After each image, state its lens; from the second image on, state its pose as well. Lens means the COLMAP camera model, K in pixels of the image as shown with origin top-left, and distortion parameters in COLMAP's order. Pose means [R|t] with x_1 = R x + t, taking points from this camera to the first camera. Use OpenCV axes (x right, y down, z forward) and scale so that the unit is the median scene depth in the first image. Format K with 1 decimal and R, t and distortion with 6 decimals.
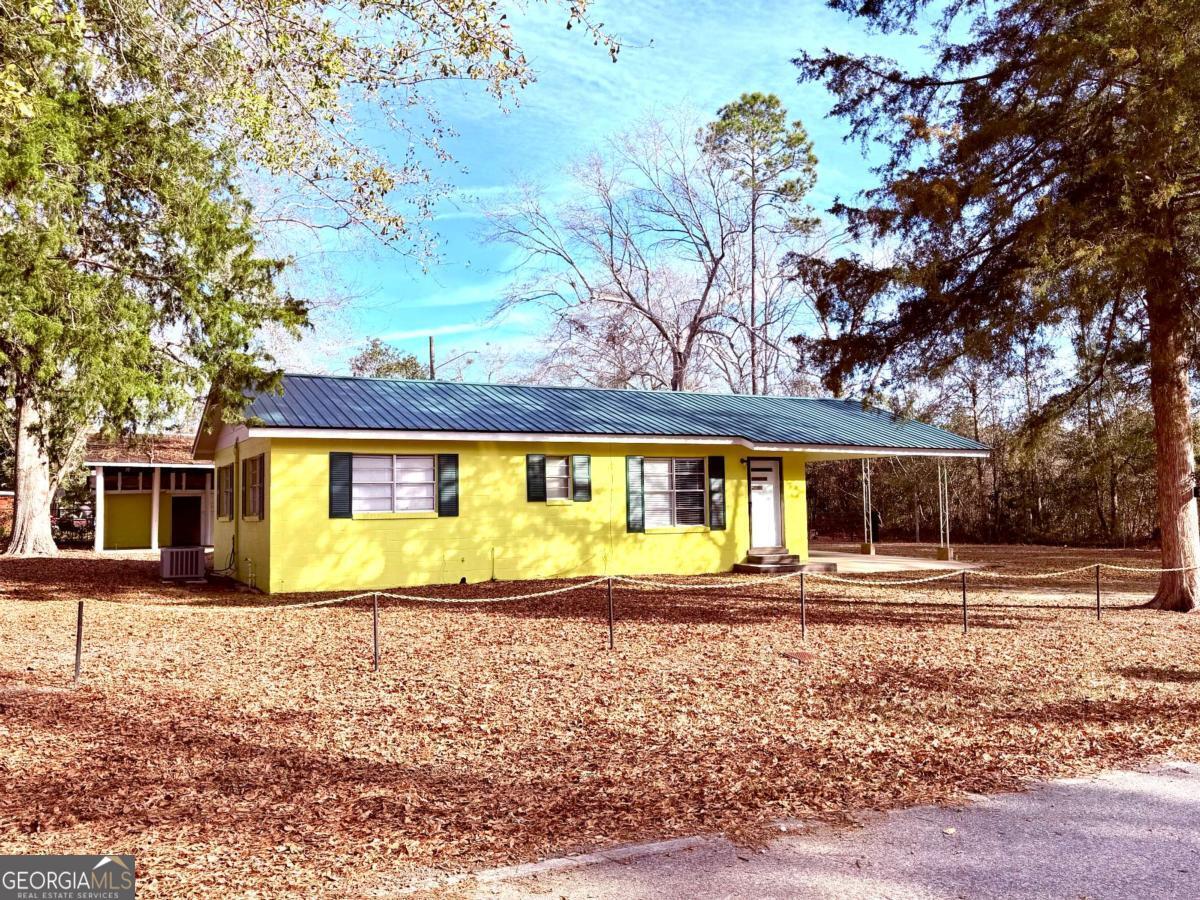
lens RADIAL K [[1074.4, 0, 598.2], [0, 1074.4, 444.1], [0, 0, 1]] dist [0.104502, 0.001581]
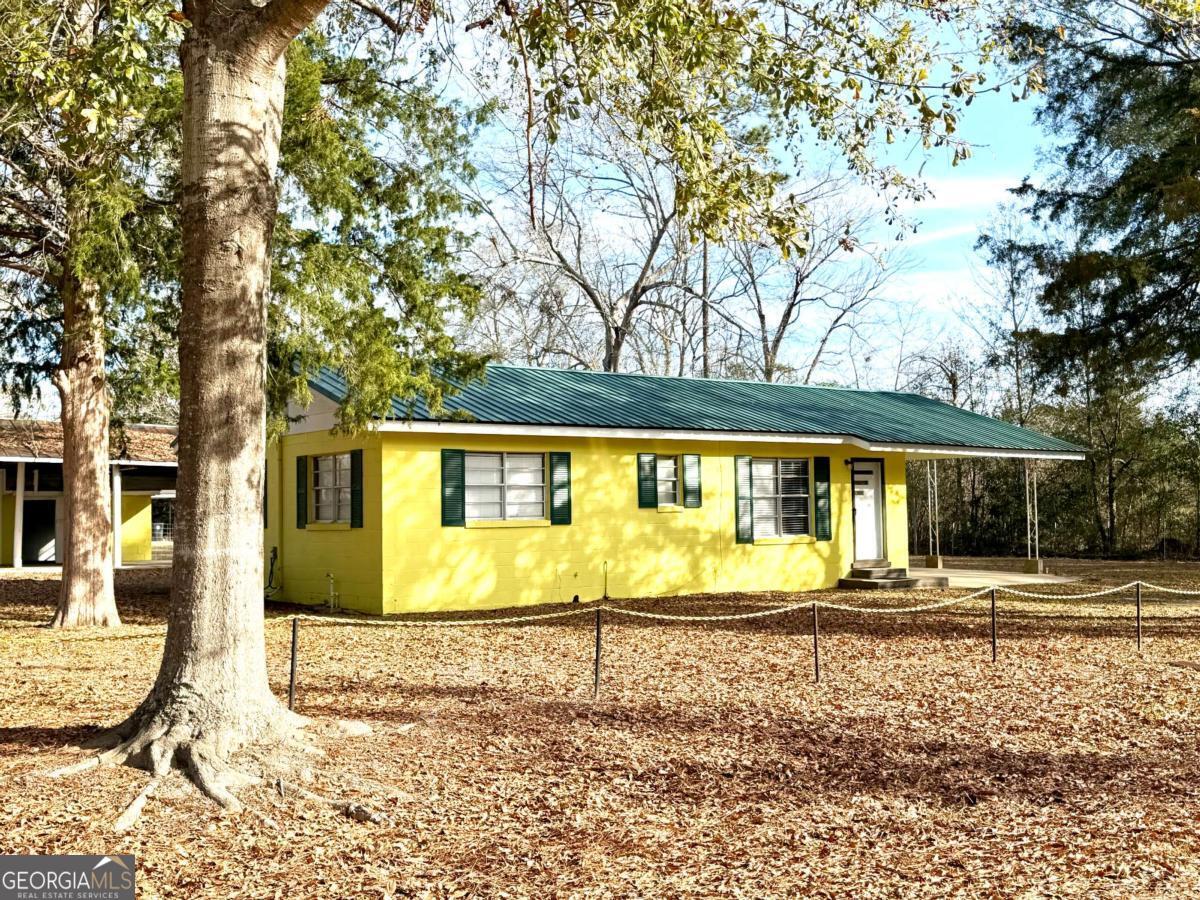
lens RADIAL K [[1372.8, 0, 600.8], [0, 1372.8, 456.3], [0, 0, 1]] dist [0.071111, 0.000000]
pose [[0.984871, 0.008527, 0.173080, -0.273170], [-0.011076, 0.999844, 0.013769, -0.002595], [-0.172936, -0.015478, 0.984811, -0.078075]]
